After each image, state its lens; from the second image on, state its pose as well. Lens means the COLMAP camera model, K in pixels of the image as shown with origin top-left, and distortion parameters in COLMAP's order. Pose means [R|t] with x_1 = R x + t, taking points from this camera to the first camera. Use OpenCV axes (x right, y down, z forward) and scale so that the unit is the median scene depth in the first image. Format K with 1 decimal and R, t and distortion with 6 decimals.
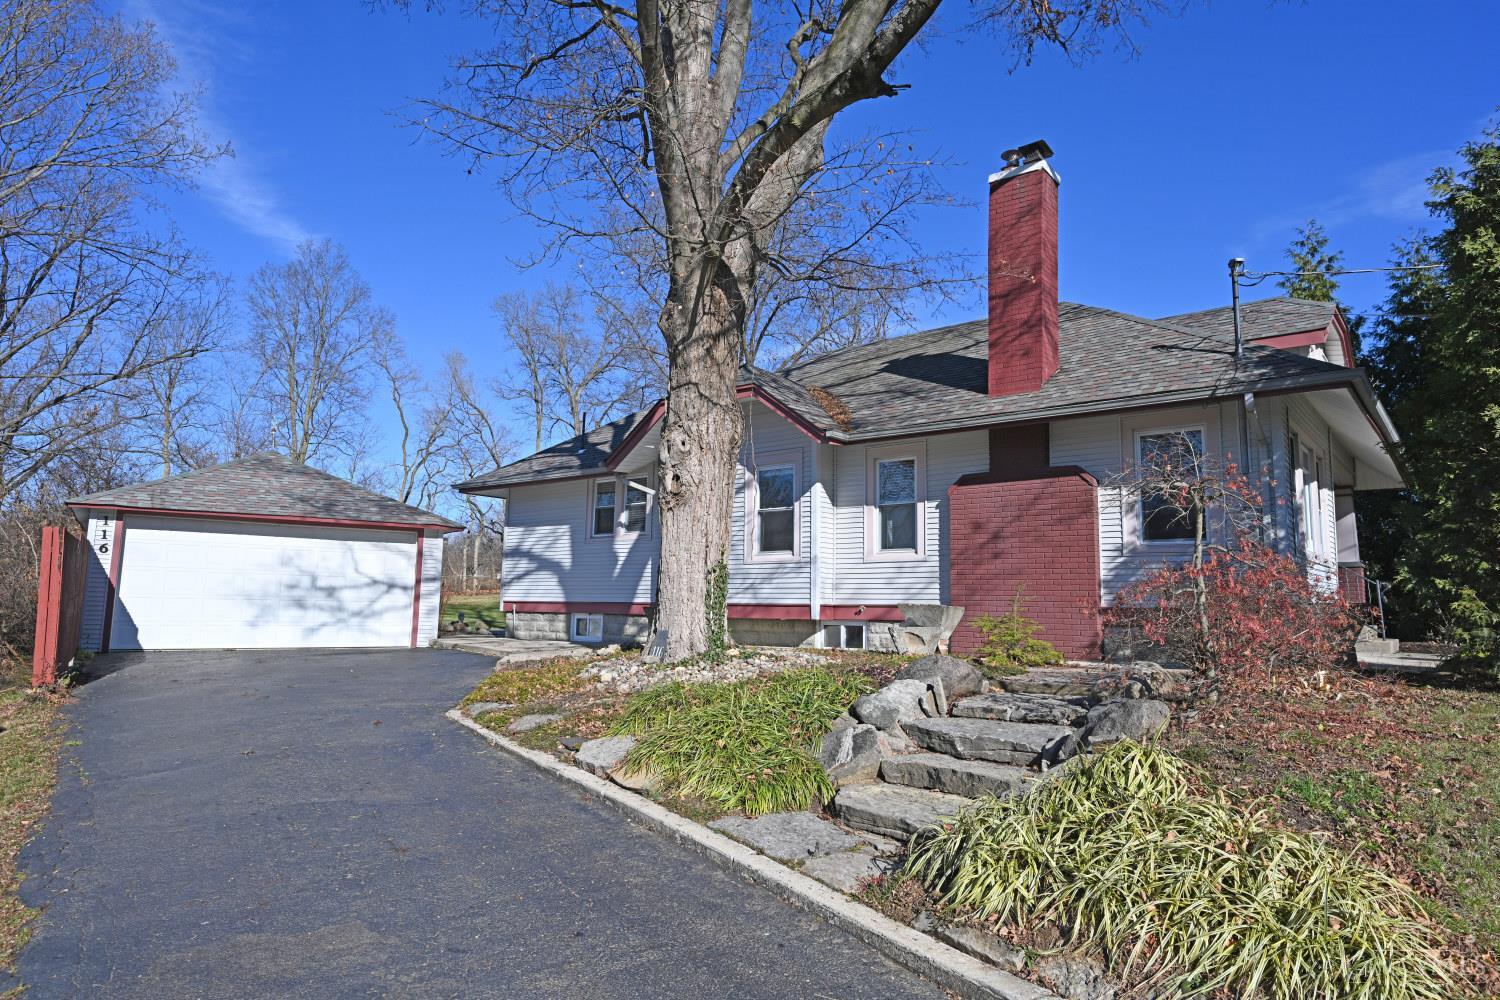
lens RADIAL K [[869.4, 0, 750.0], [0, 869.4, 500.0], [0, 0, 1]] dist [-0.001071, -0.000982]
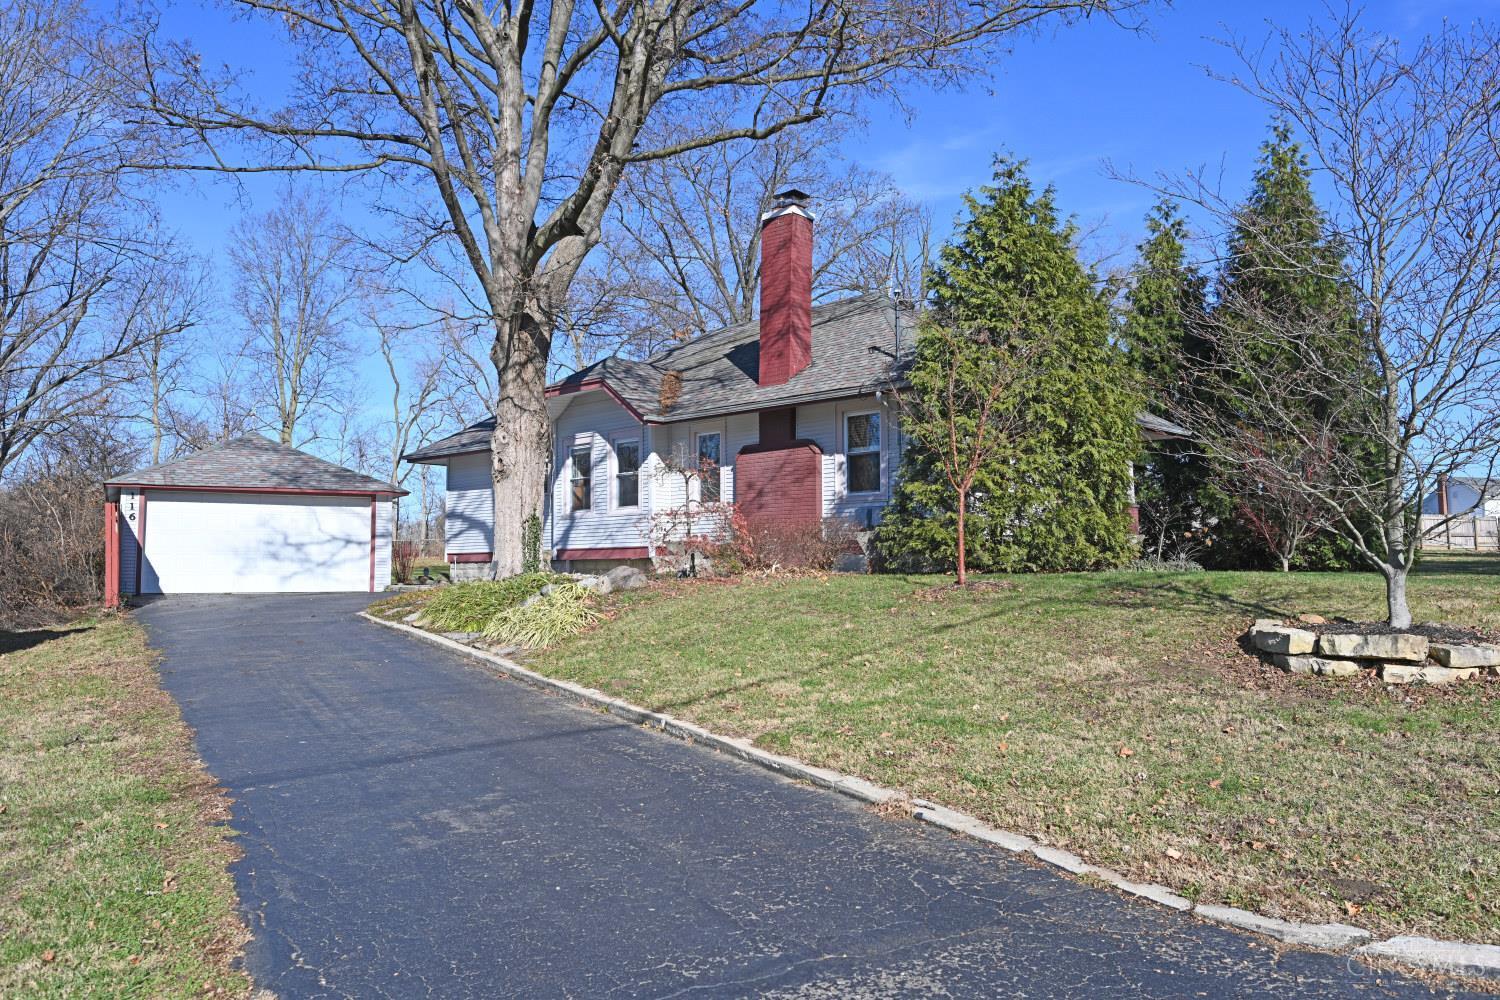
lens RADIAL K [[1089.7, 0, 750.0], [0, 1089.7, 500.0], [0, 0, 1]] dist [-0.006334, 0.002906]
pose [[0.995690, -0.025339, -0.089210, 0.323992], [0.030127, 0.998154, 0.052736, -0.027459], [0.087709, -0.055196, 0.994616, -0.536736]]
